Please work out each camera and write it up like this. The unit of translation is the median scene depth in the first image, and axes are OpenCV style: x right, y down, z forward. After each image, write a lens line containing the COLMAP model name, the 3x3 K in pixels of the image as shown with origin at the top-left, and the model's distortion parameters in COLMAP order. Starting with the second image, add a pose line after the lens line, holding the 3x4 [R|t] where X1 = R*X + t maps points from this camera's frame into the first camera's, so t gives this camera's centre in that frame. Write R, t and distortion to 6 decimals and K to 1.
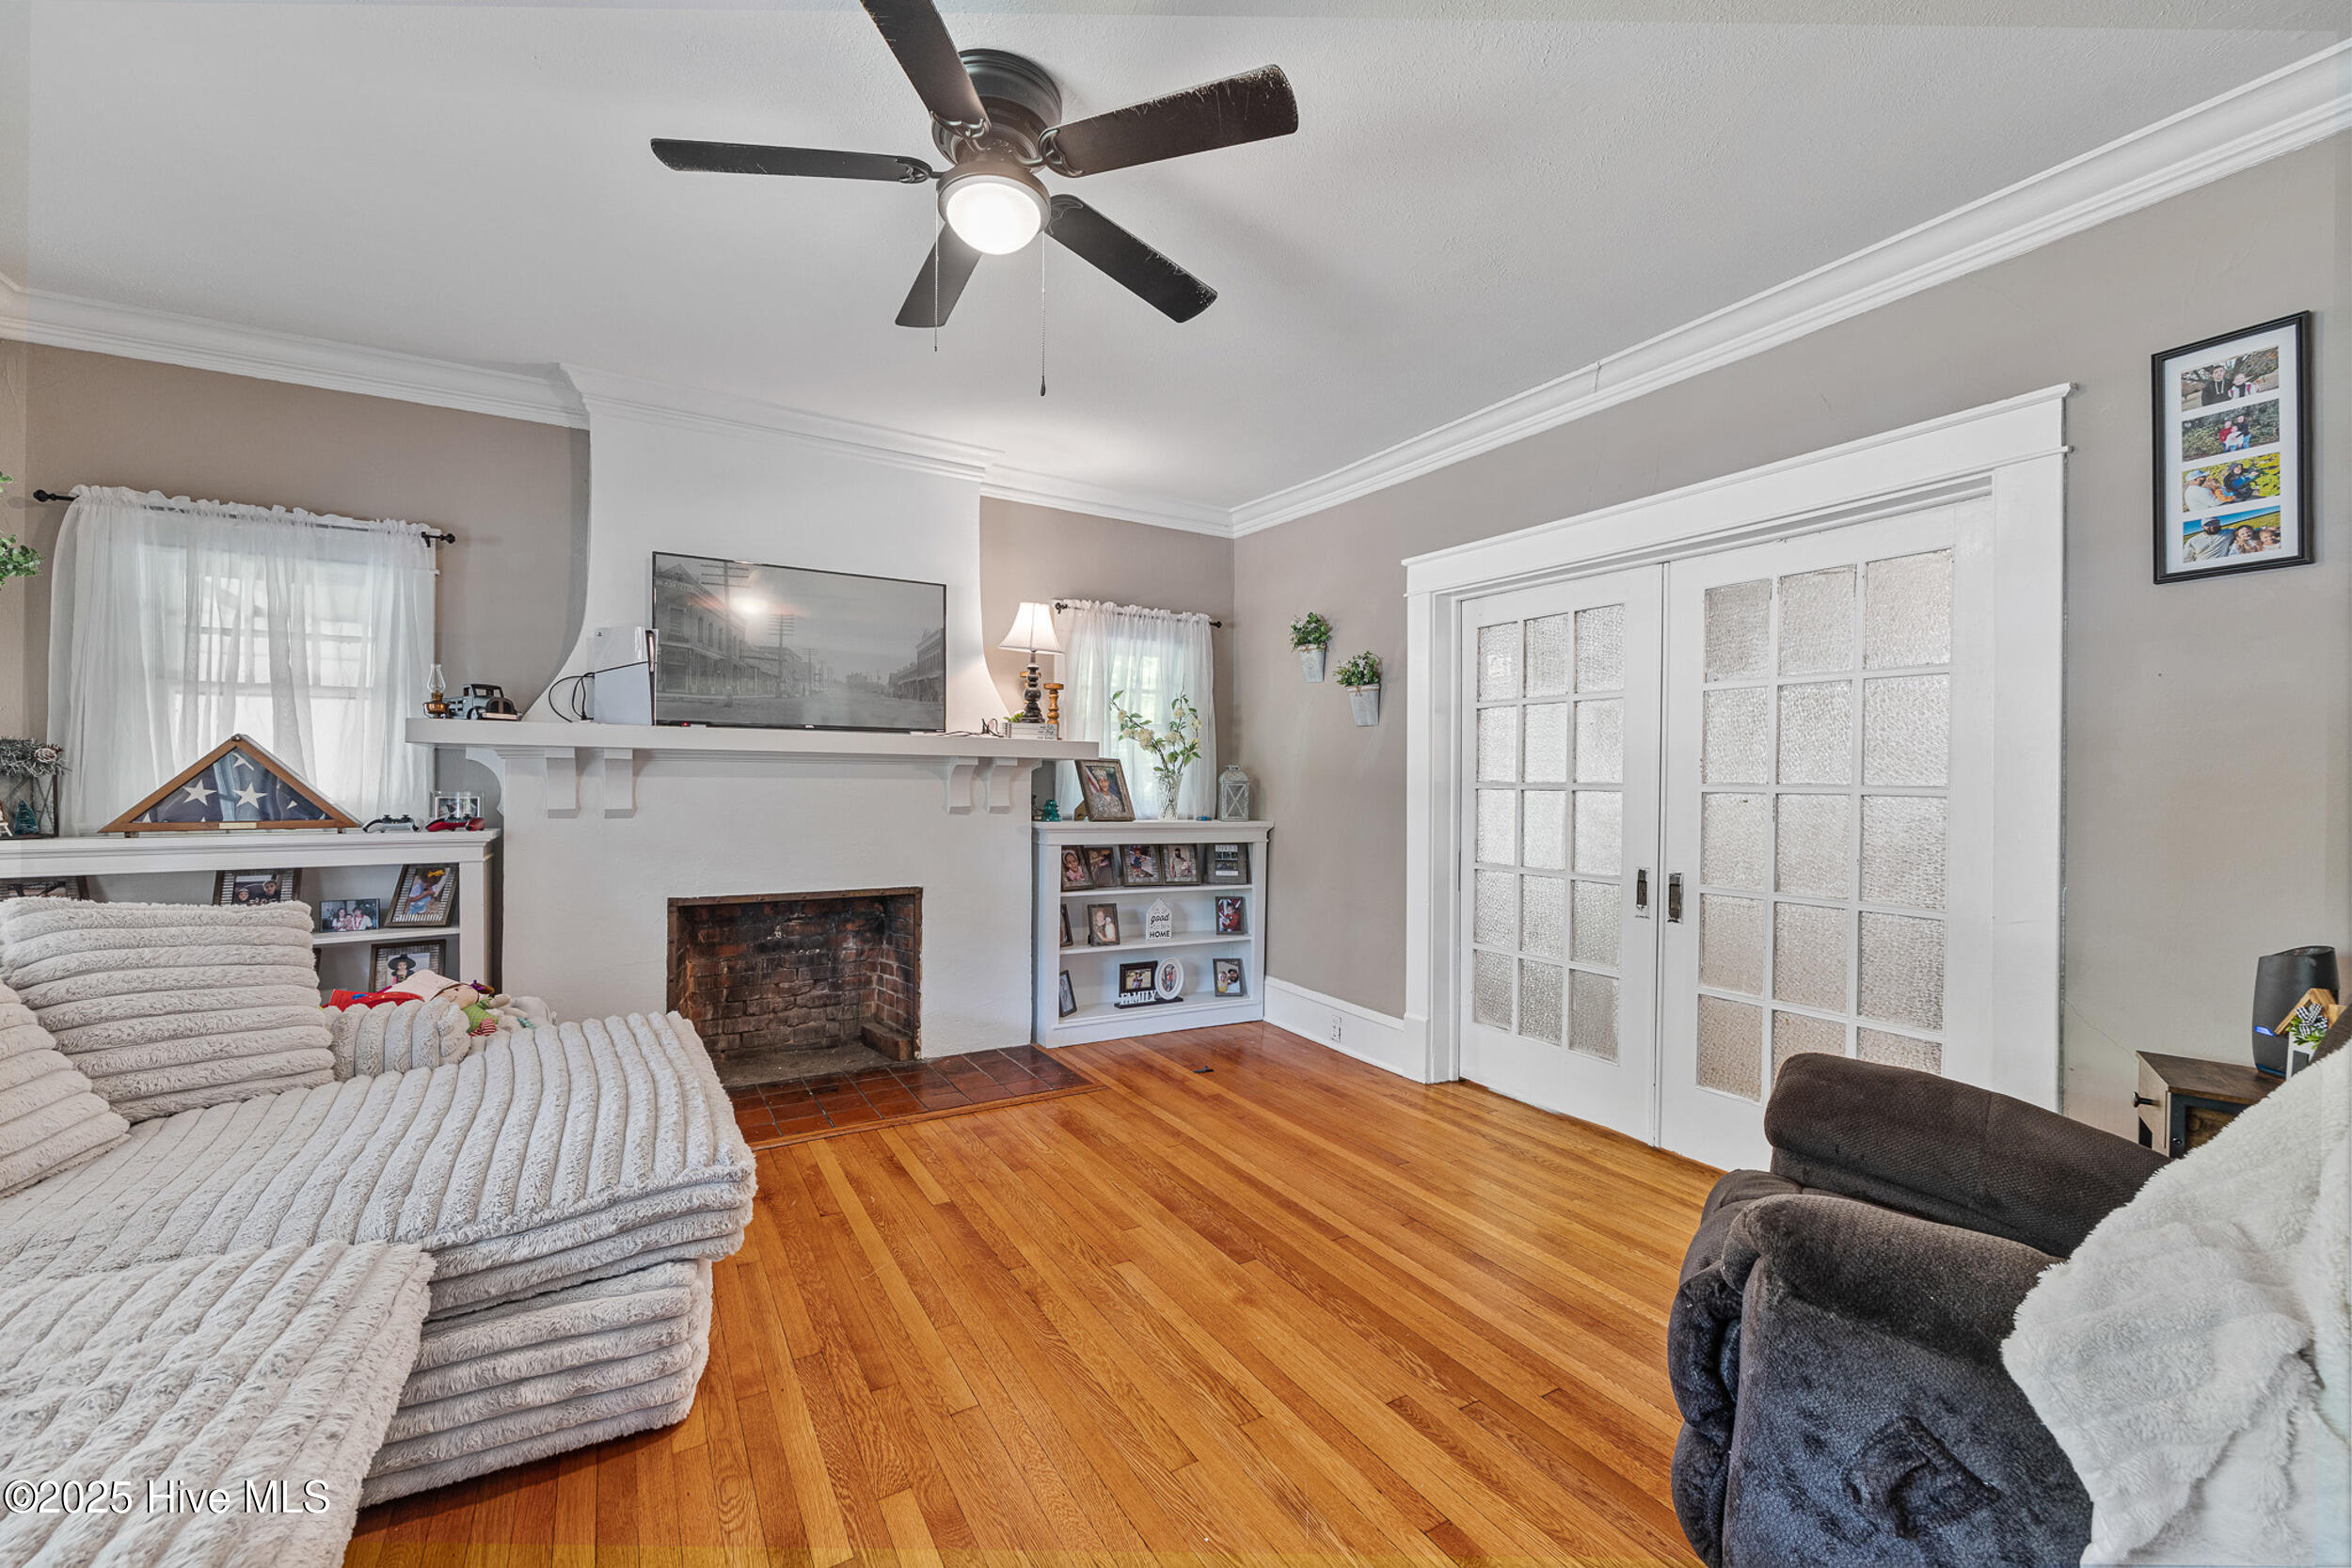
lens RADIAL K [[944.9, 0, 1181.5], [0, 944.9, 788.0], [0, 0, 1]] dist [0.000942, 0.000515]
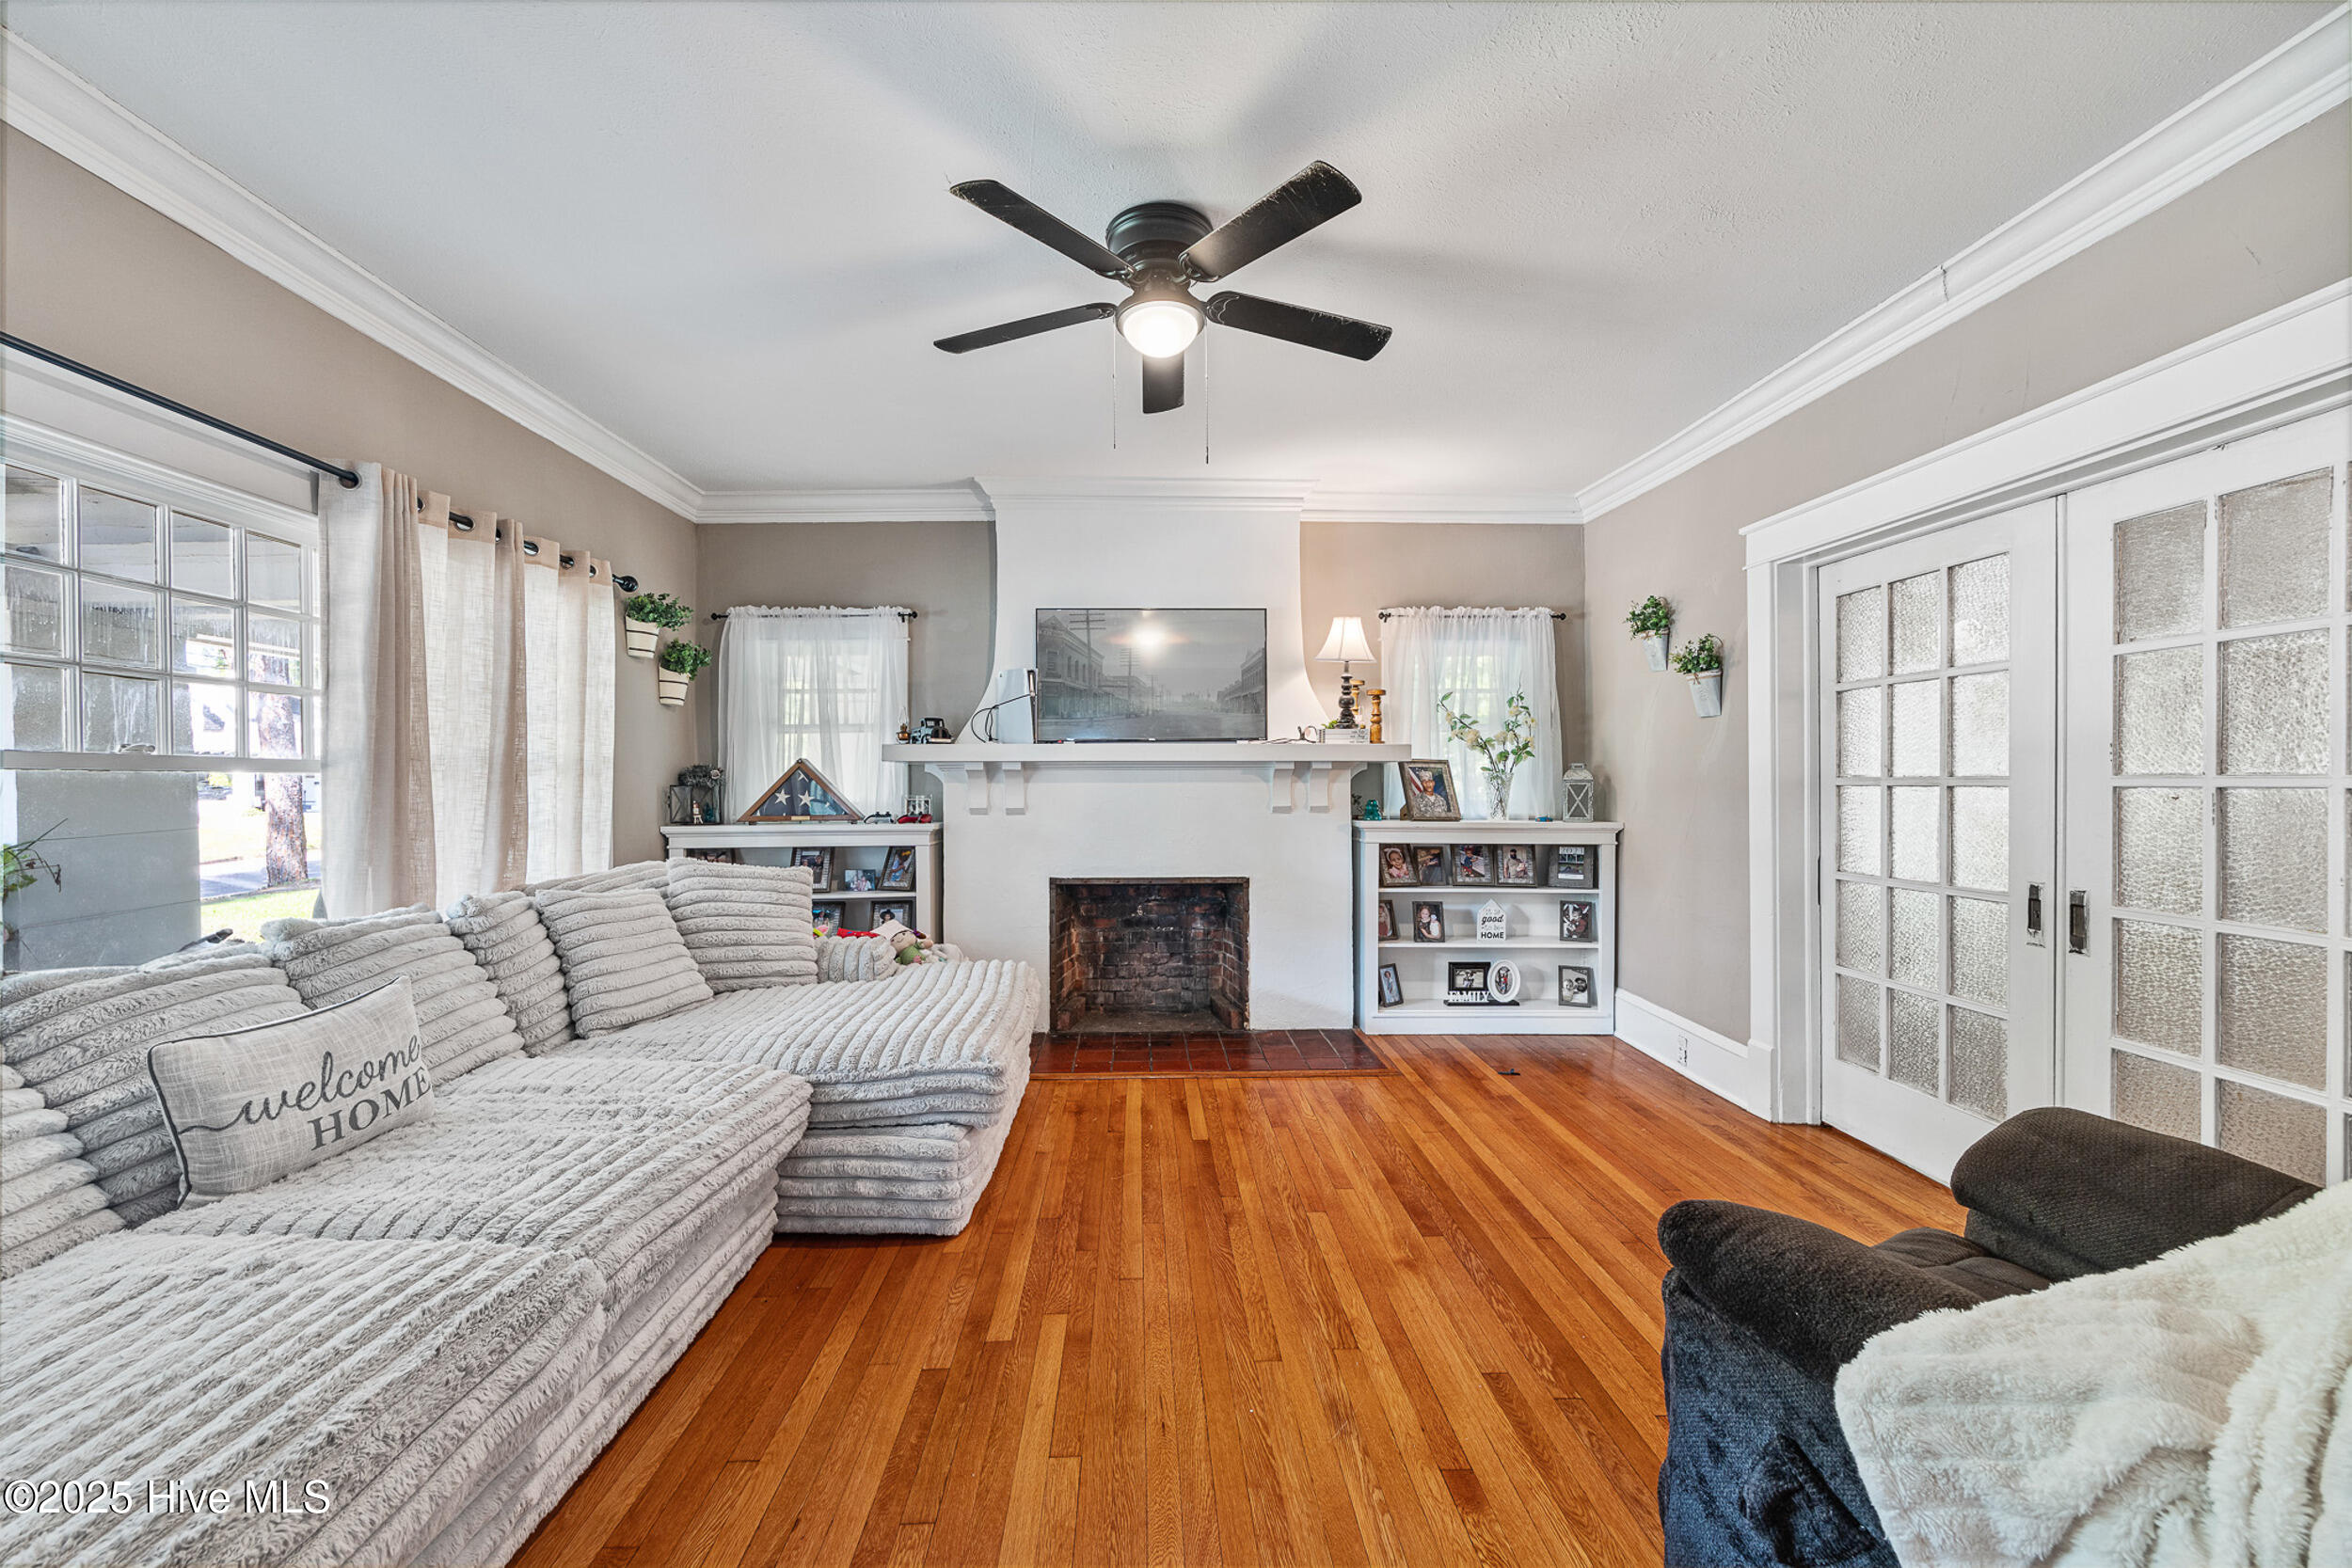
lens RADIAL K [[950.2, 0, 1171.5], [0, 950.2, 788.9], [0, 0, 1]] dist [-0.000821, 0.000417]
pose [[0.874928, -0.008934, -0.484170, 0.214831], [0.008493, 0.999959, -0.003103, 0.001730], [0.484178, -0.001397, 0.874968, -0.044073]]
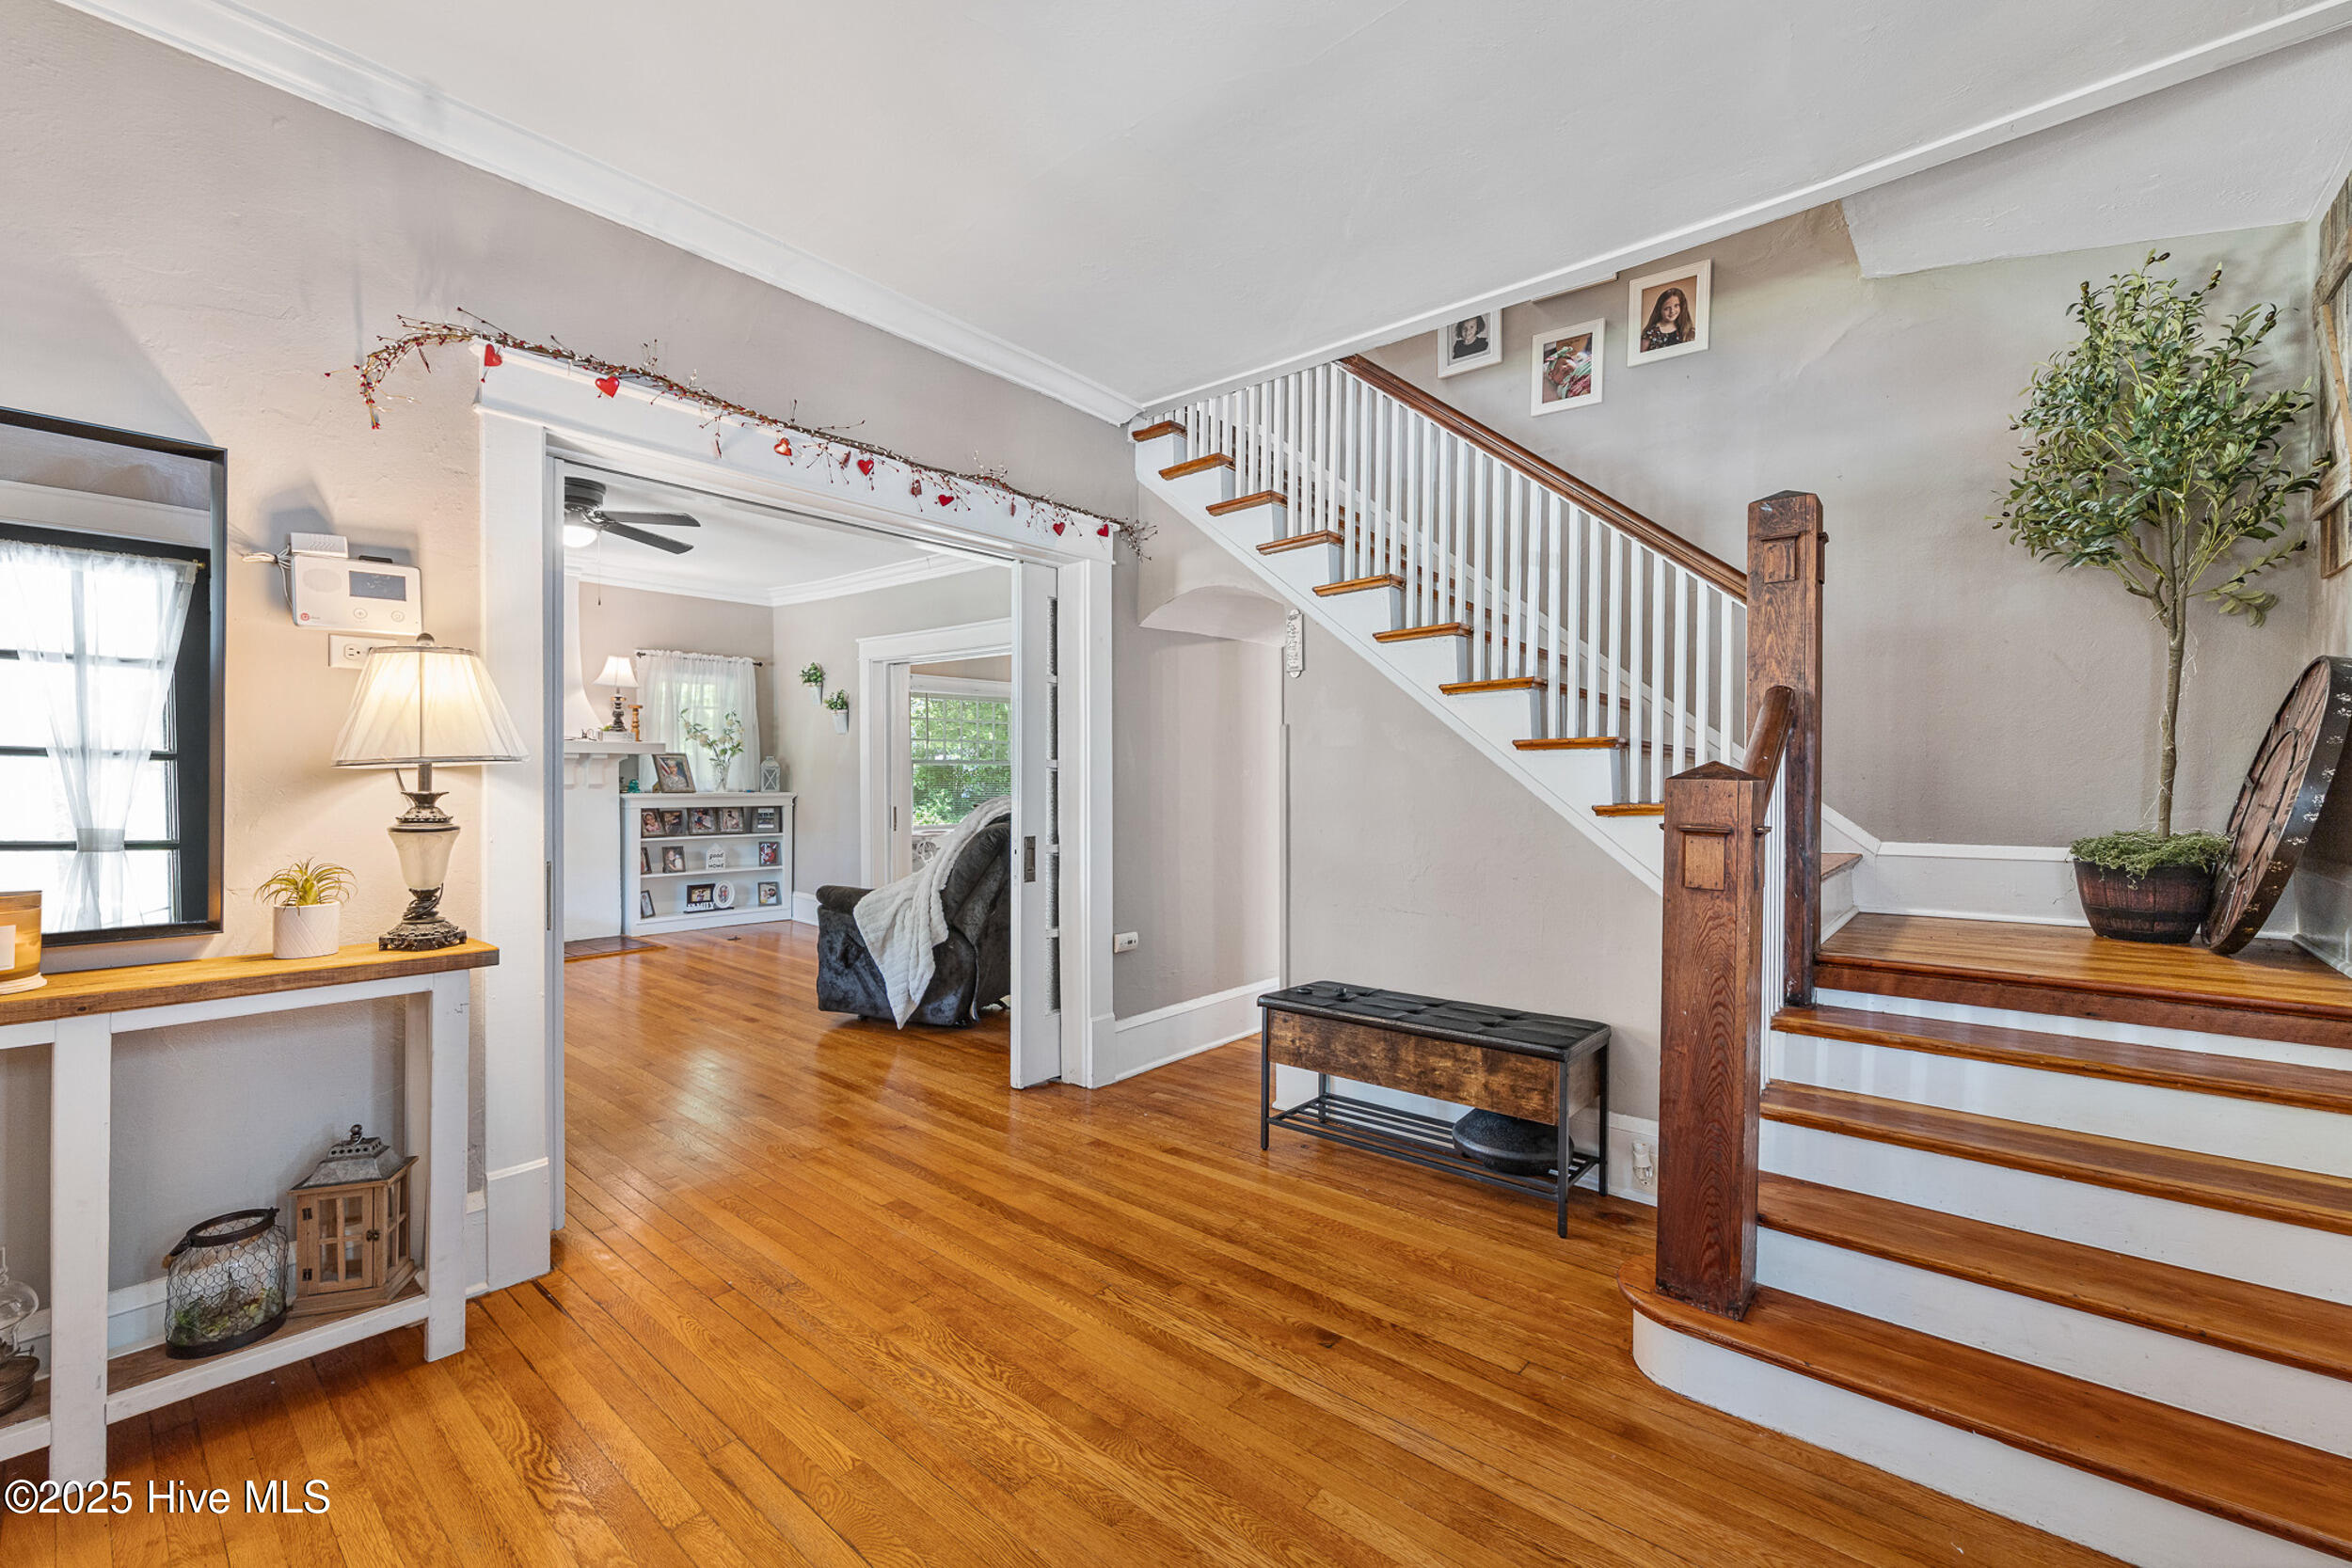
lens RADIAL K [[963.4, 0, 1164.3], [0, 963.4, 777.8], [0, 0, 1]] dist [-0.001809, -0.000139]
pose [[0.951193, -0.010127, 0.308429, 0.245102], [0.006729, 0.999904, 0.012077, -0.004817], [-0.308522, -0.009412, 0.951171, -0.936861]]
